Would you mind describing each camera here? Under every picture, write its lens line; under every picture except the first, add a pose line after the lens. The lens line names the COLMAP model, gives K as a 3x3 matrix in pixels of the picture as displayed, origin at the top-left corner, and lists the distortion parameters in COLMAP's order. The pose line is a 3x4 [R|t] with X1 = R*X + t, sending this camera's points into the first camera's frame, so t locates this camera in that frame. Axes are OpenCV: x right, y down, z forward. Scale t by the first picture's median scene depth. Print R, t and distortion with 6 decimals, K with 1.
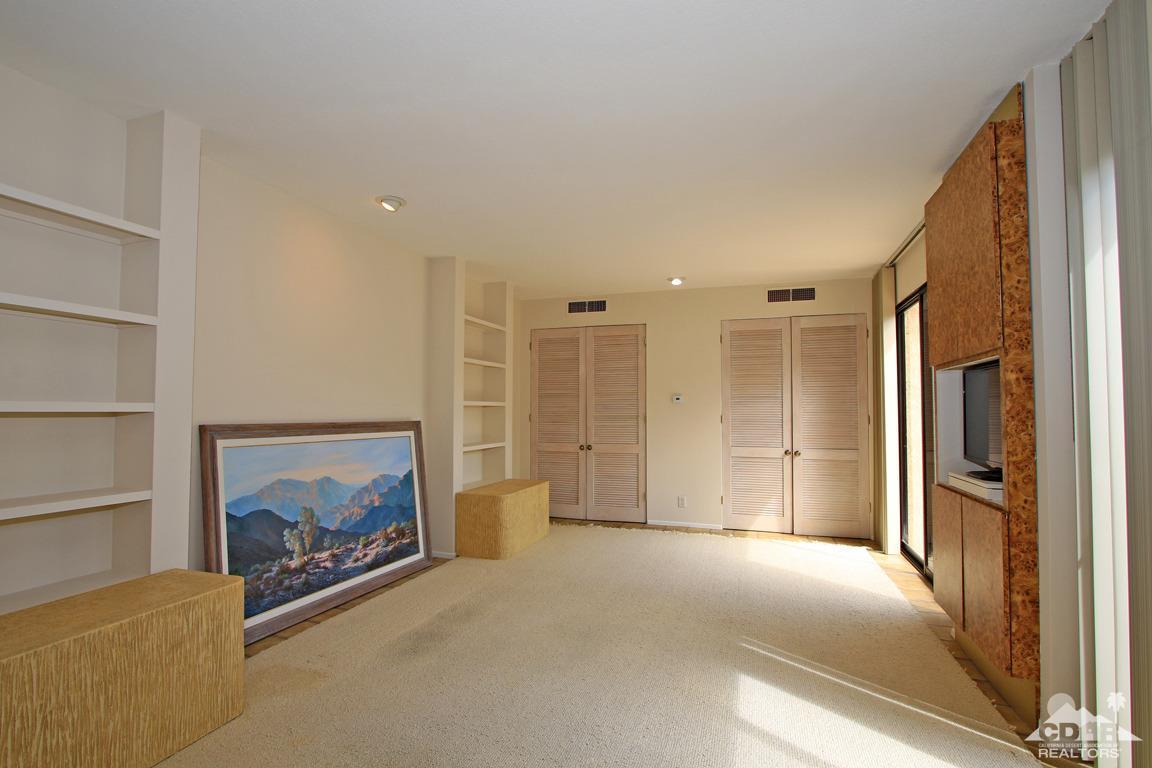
lens RADIAL K [[550.8, 0, 564.6], [0, 550.8, 391.9], [0, 0, 1]] dist [-0.021856, 0.007659]
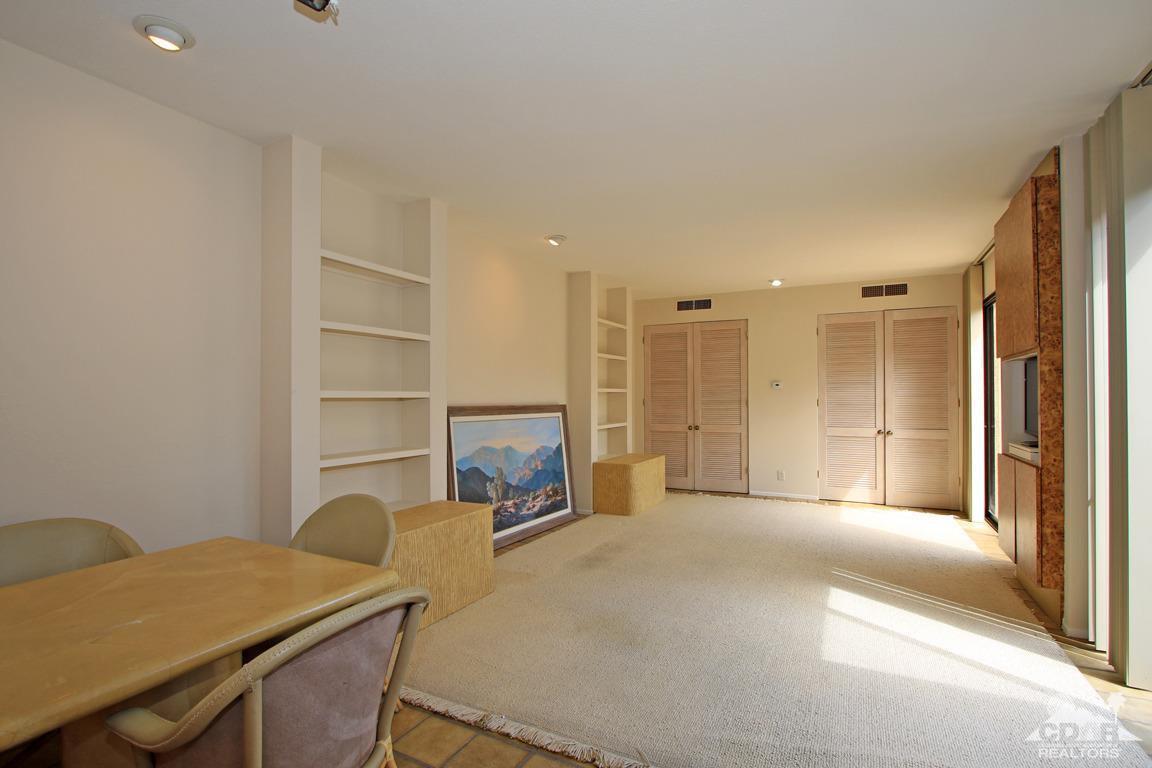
lens RADIAL K [[550.8, 0, 564.6], [0, 550.8, 391.9], [0, 0, 1]] dist [-0.021856, 0.007659]
pose [[0.988241, -0.006529, -0.152763, -0.087999], [0.010385, 0.999647, 0.024461, -0.008657], [0.152550, -0.025760, 0.987960, -0.297737]]
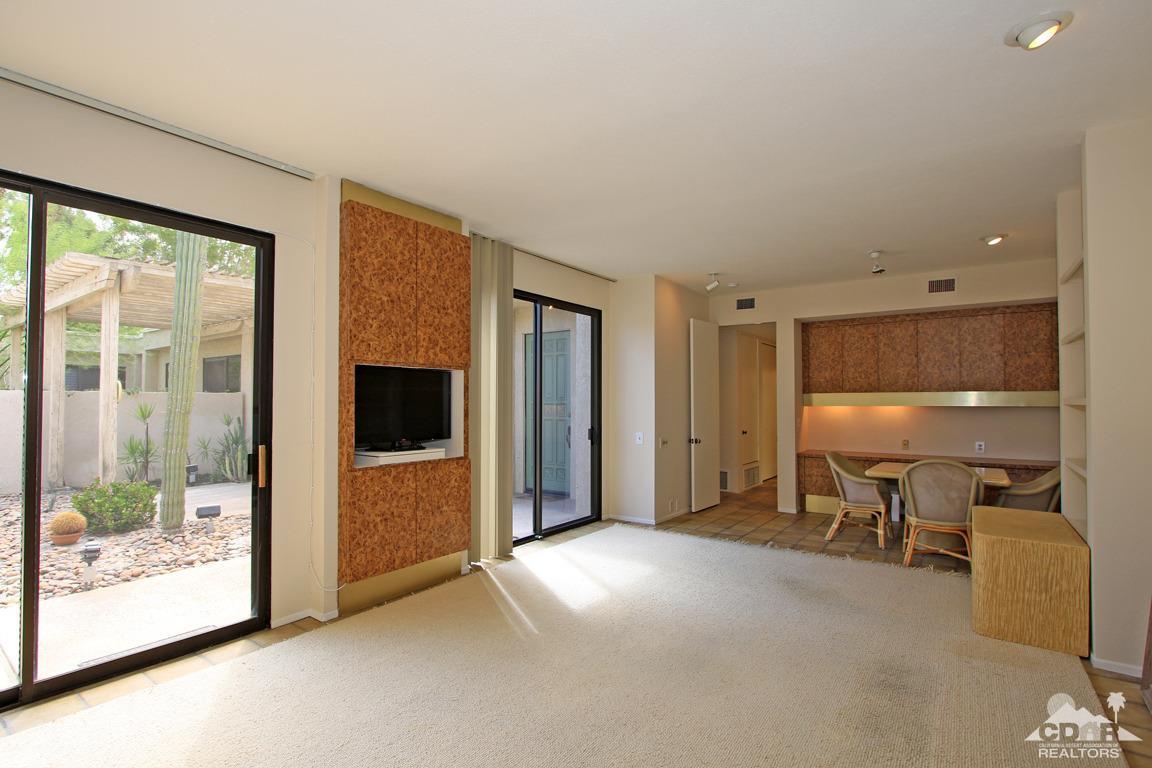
lens RADIAL K [[550.8, 0, 564.6], [0, 550.8, 391.9], [0, 0, 1]] dist [-0.021856, 0.007659]
pose [[-0.954037, 0.001394, 0.299687, -0.021543], [-0.015847, 0.998356, -0.055091, 0.055359], [-0.299271, -0.057308, -0.952446, 1.538269]]
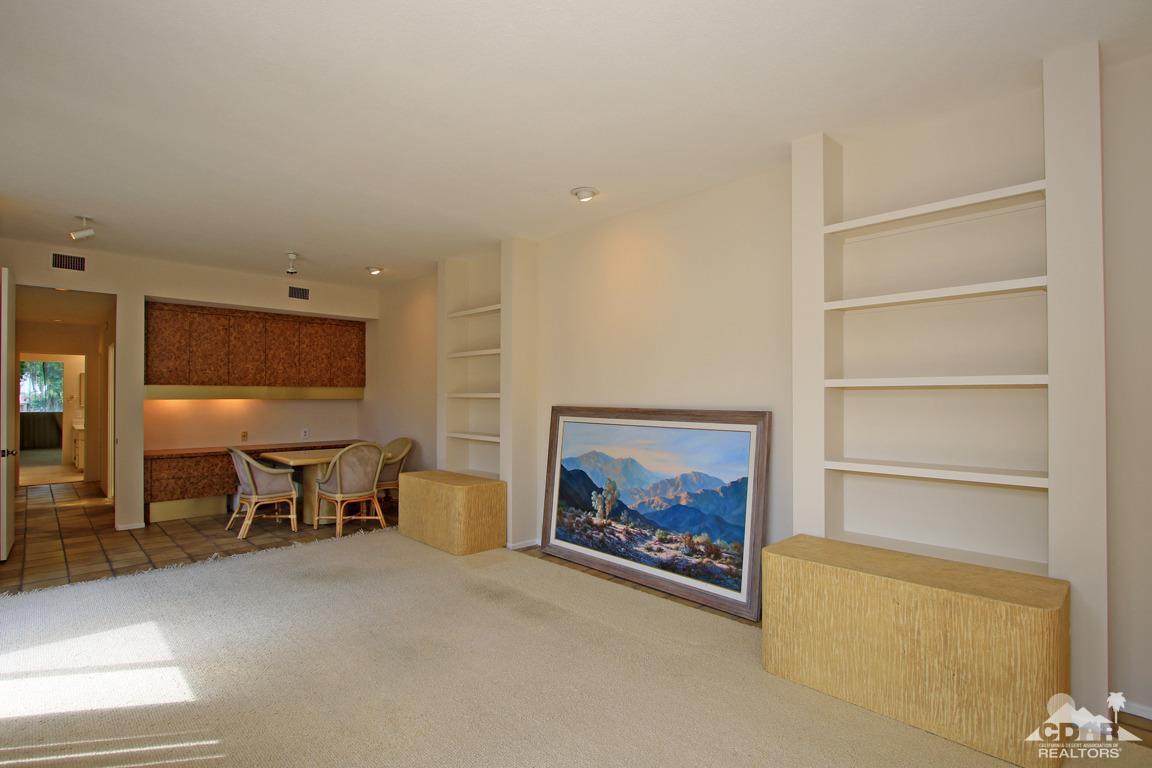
lens RADIAL K [[550.8, 0, 564.6], [0, 550.8, 391.9], [0, 0, 1]] dist [-0.021856, 0.007659]
pose [[-0.455139, -0.012380, -0.890334, 0.570013], [0.030820, 0.999085, -0.029647, 0.049743], [0.889887, -0.040934, -0.454341, 1.324297]]
